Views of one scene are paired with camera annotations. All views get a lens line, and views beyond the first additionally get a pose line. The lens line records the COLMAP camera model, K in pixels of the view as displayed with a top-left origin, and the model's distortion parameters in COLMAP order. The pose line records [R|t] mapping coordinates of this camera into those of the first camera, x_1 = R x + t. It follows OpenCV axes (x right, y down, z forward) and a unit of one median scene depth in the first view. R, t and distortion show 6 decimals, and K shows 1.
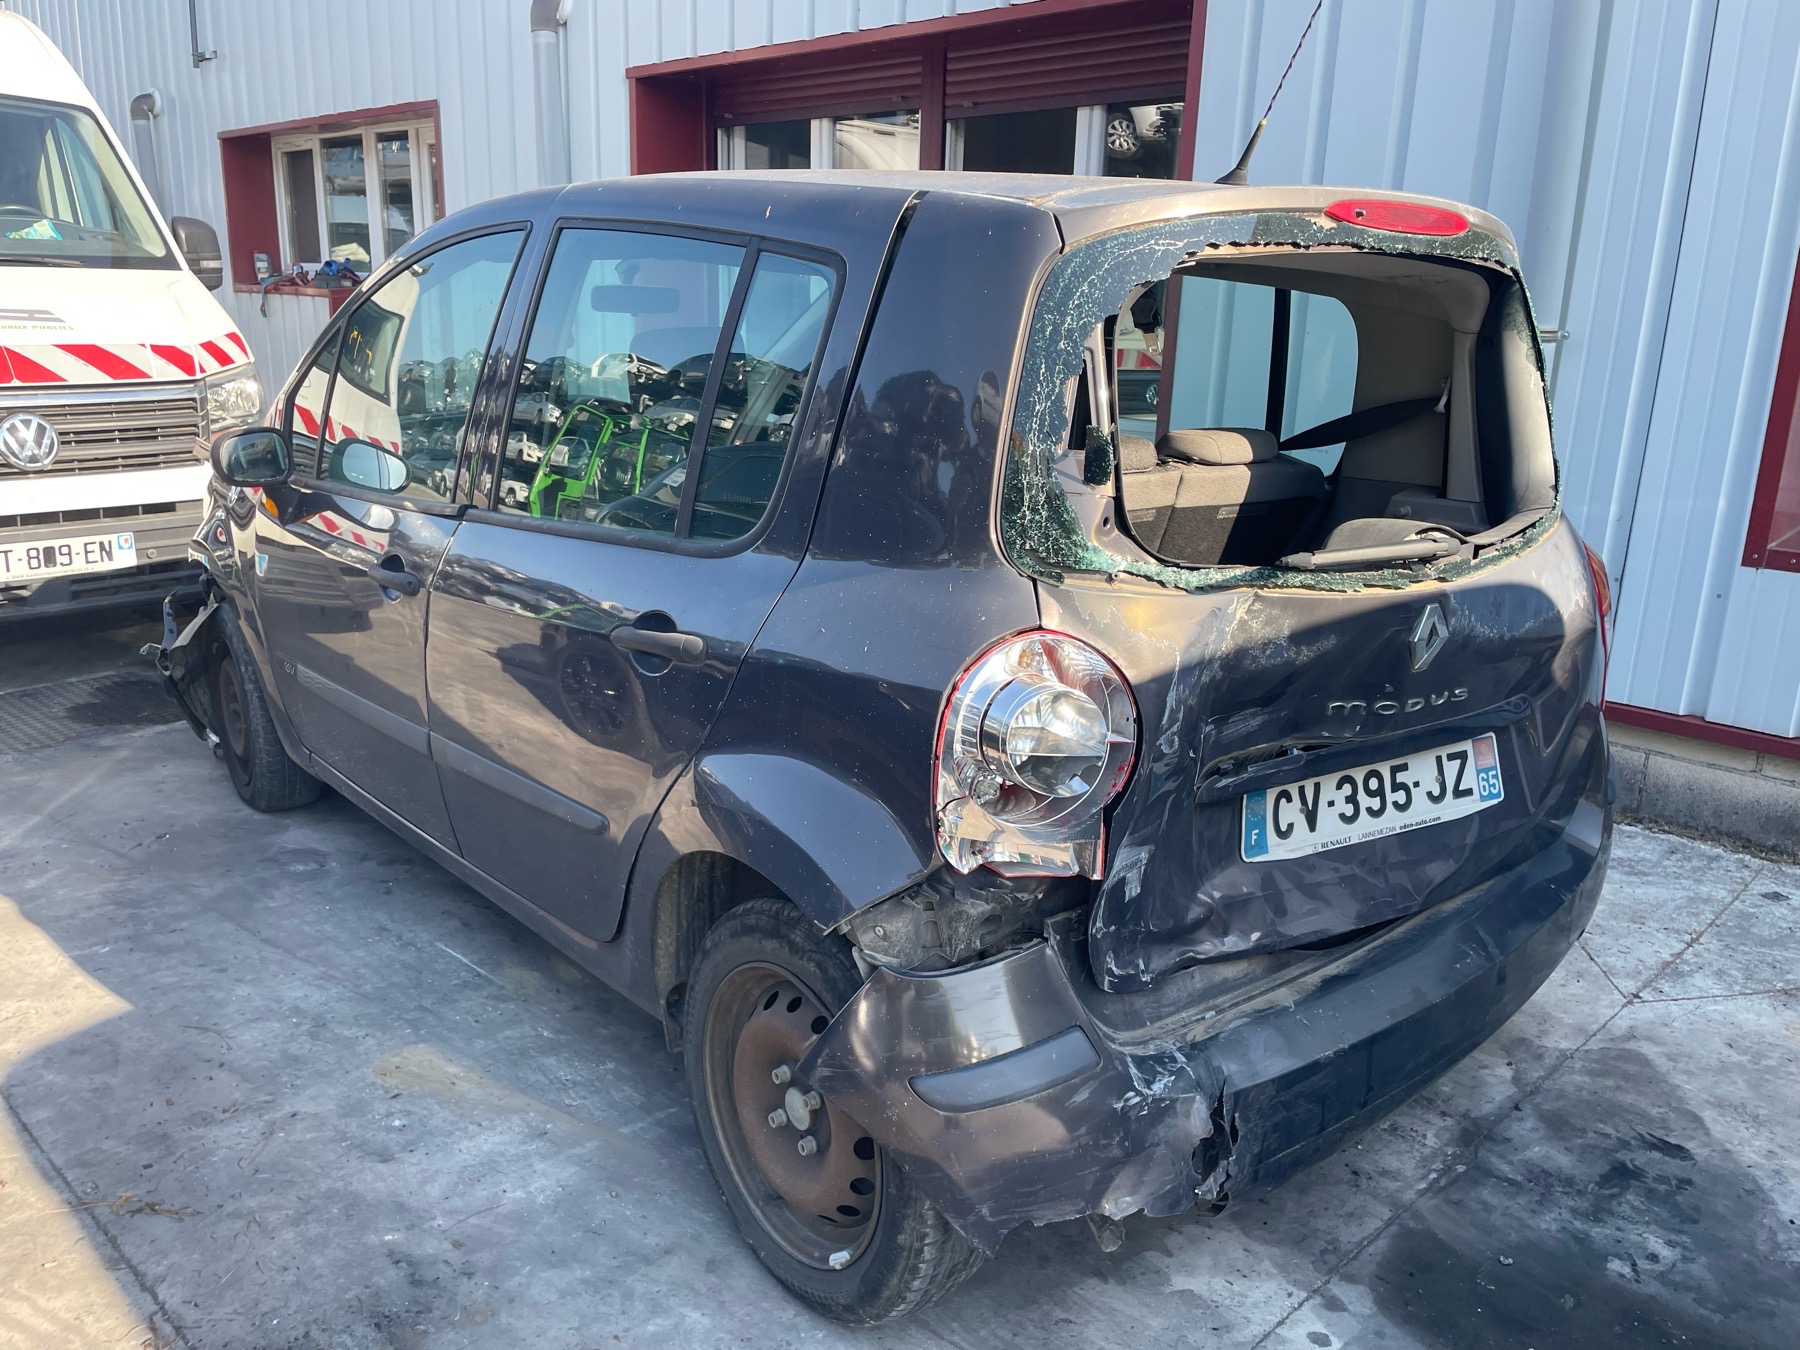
lens RADIAL K [[1376.1, 0, 885.0], [0, 1376.1, 666.7], [0, 0, 1]] dist [0.078100, -0.106078]
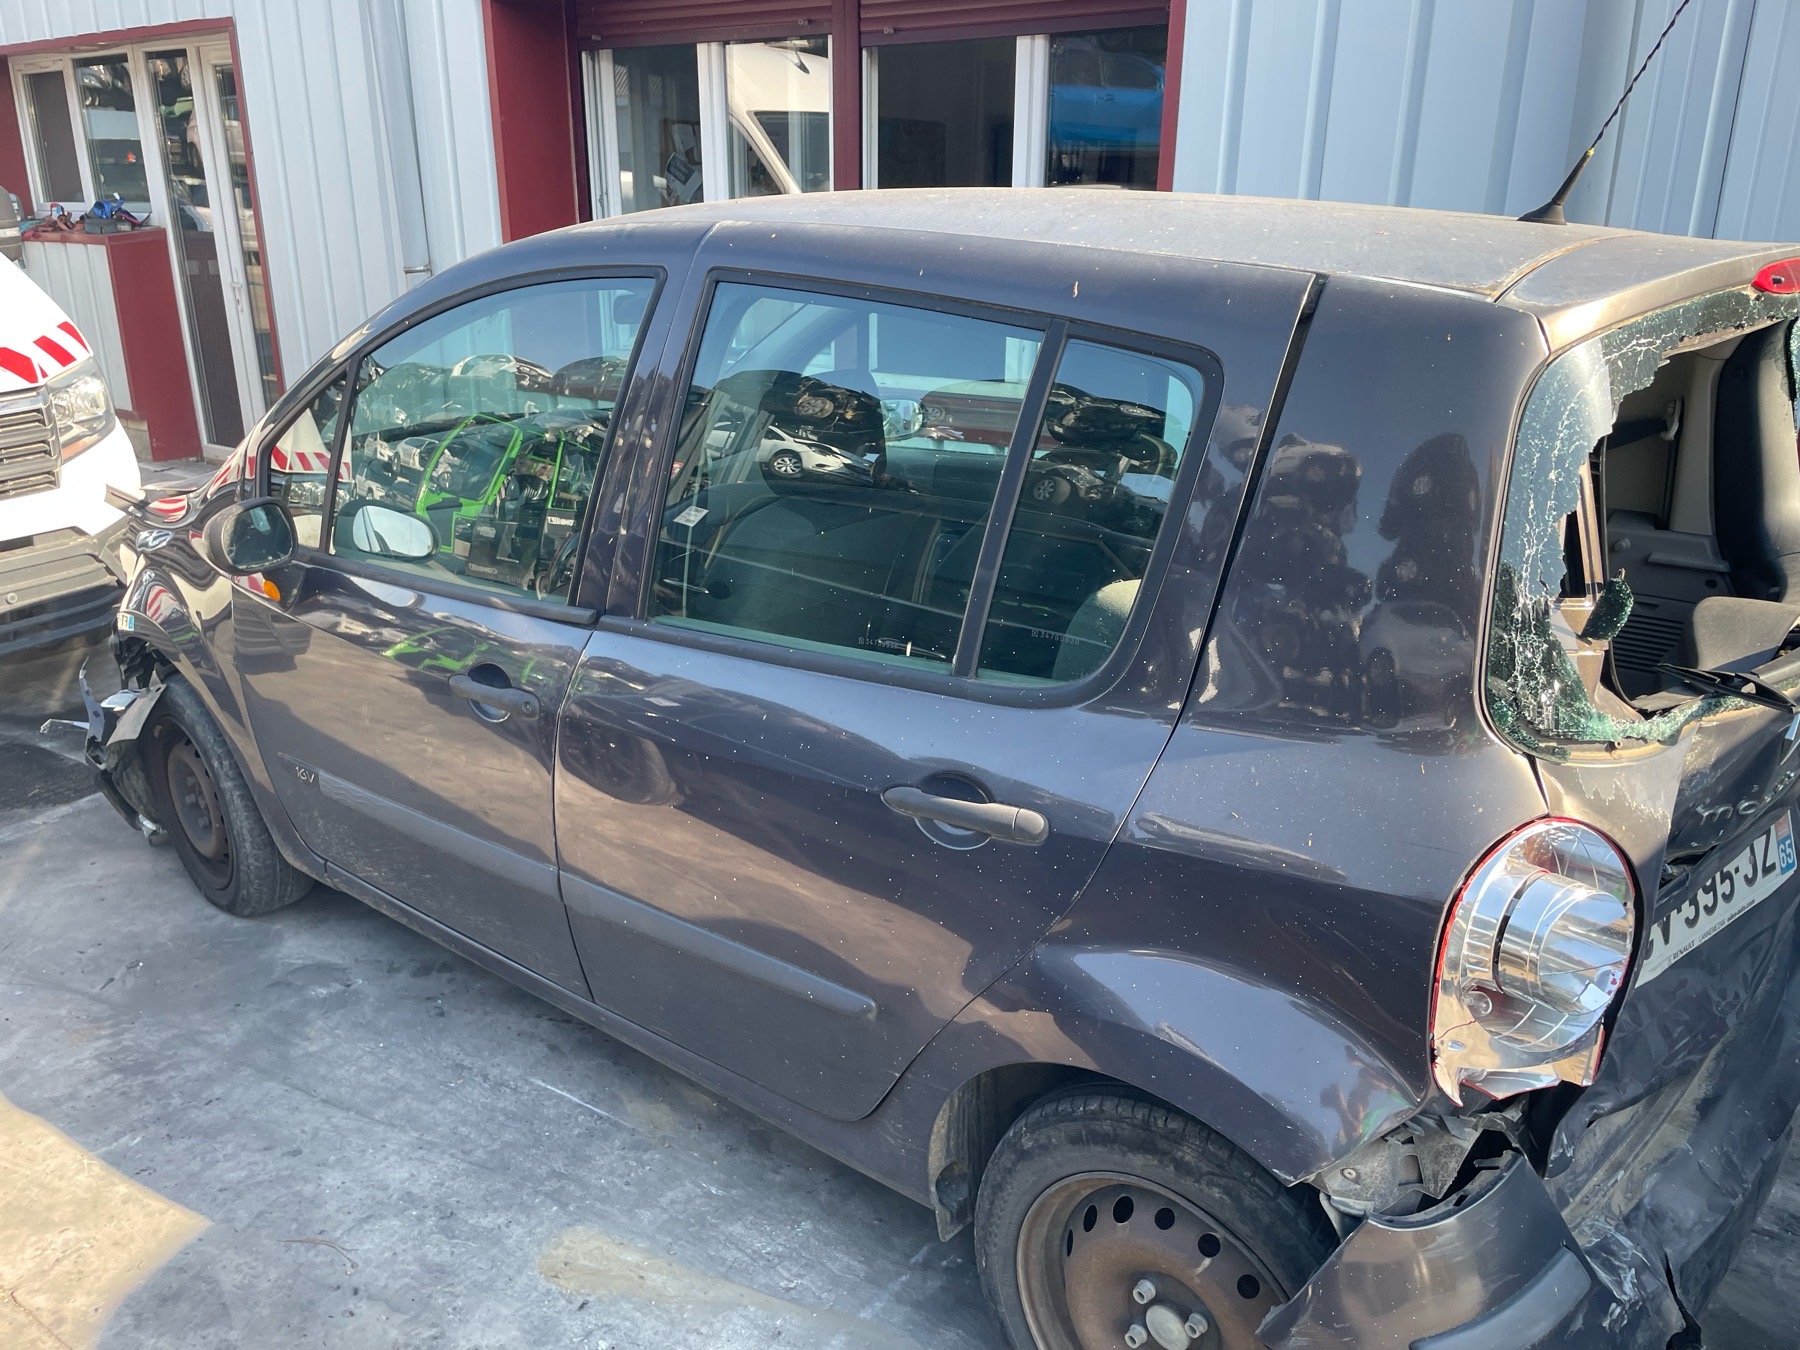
lens RADIAL K [[1376.1, 0, 888.2], [0, 1376.1, 680.1], [0, 0, 1]] dist [0.078100, -0.106078]
pose [[0.985250, -0.080846, 0.150816, -0.313935], [0.068193, 0.993848, 0.087267, -0.164887], [-0.156944, -0.075695, 0.984702, 0.179251]]
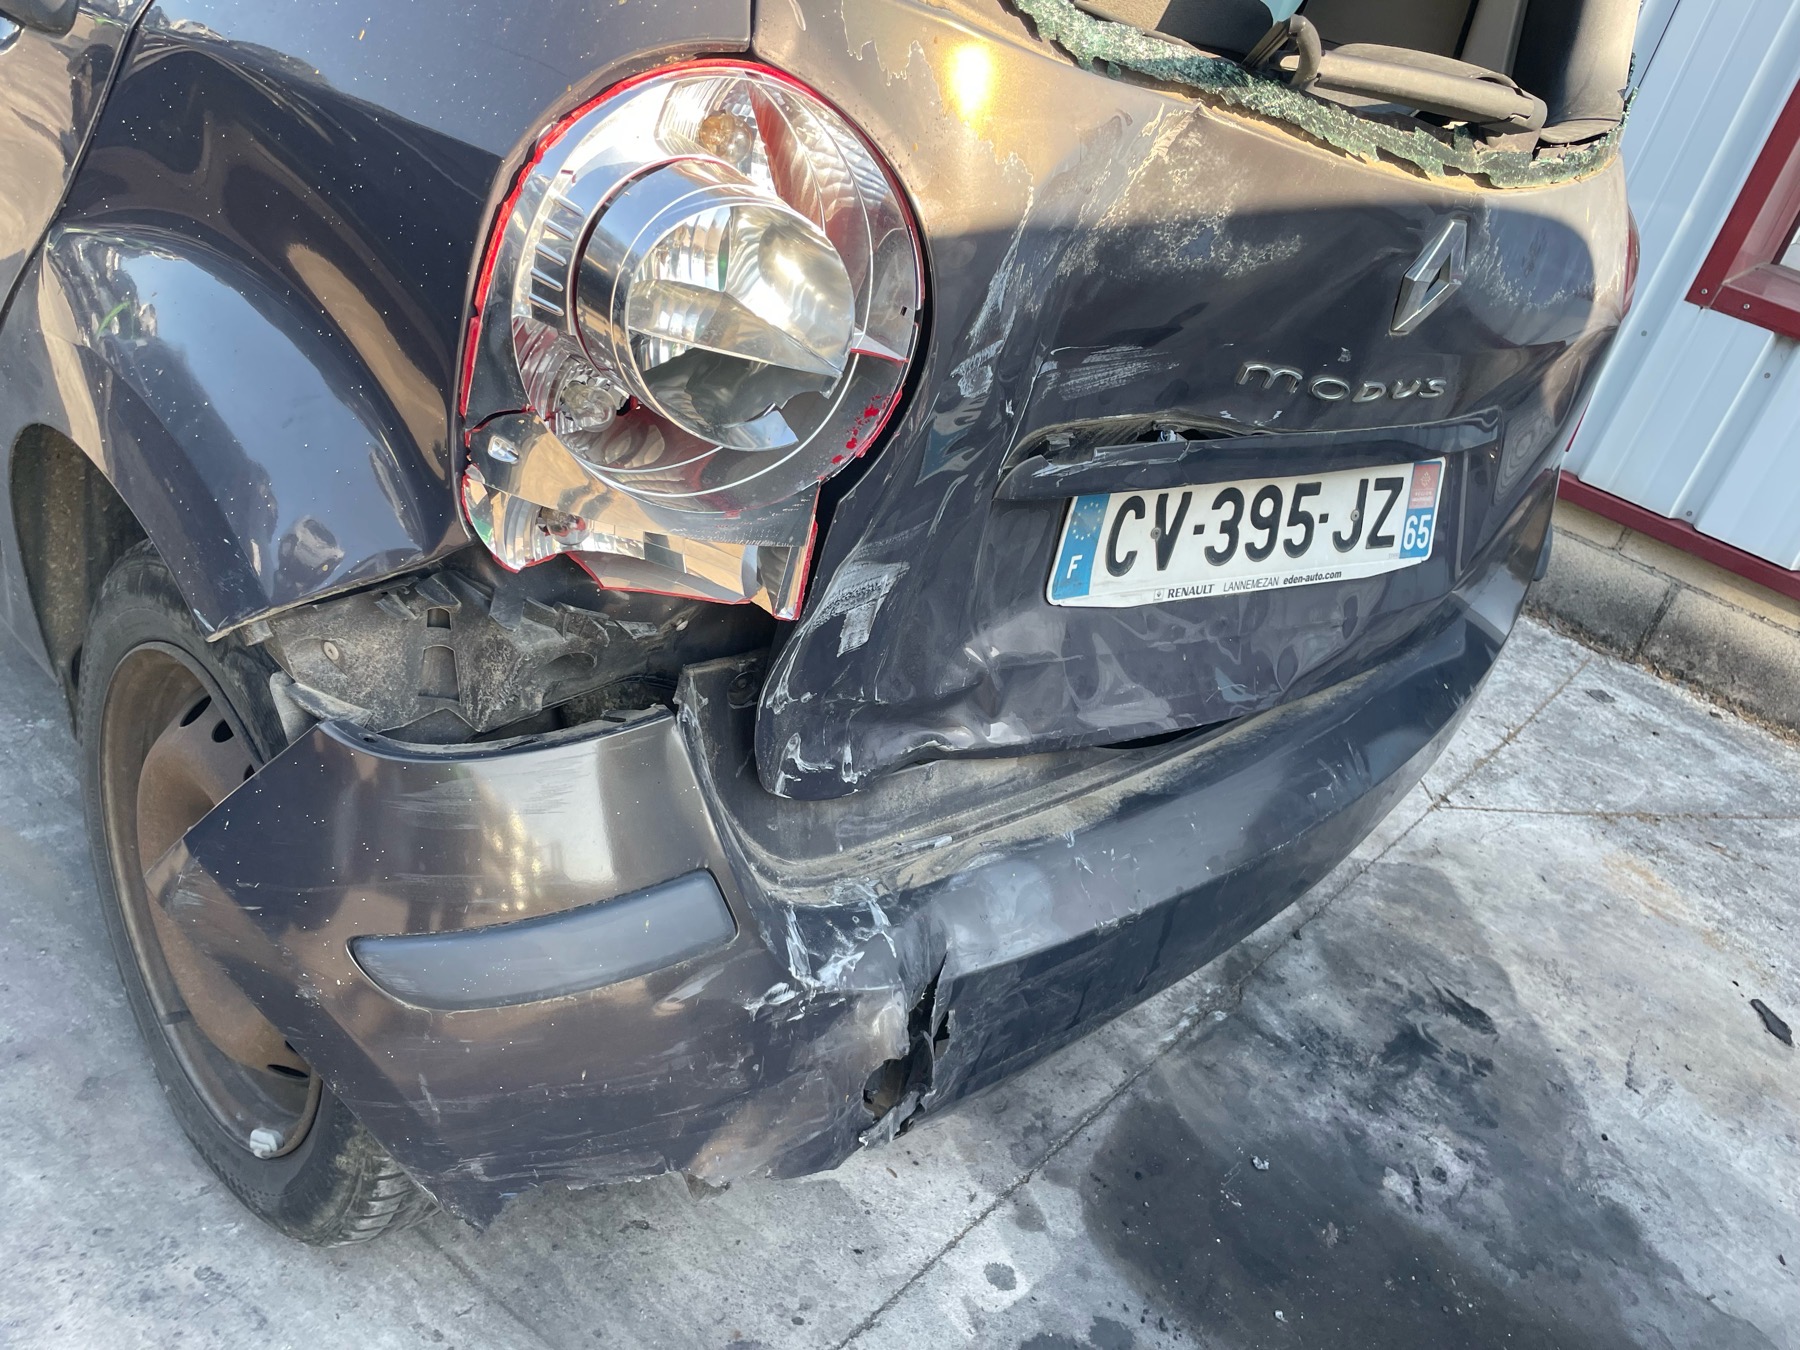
lens RADIAL K [[1376.1, 0, 885.5], [0, 1376.1, 680.6], [0, 0, 1]] dist [0.078100, -0.106078]
pose [[0.972655, 0.144008, 0.182220, 0.080035], [-0.188296, 0.948243, 0.255693, 0.030375], [-0.135967, -0.283013, 0.949430, 0.402502]]
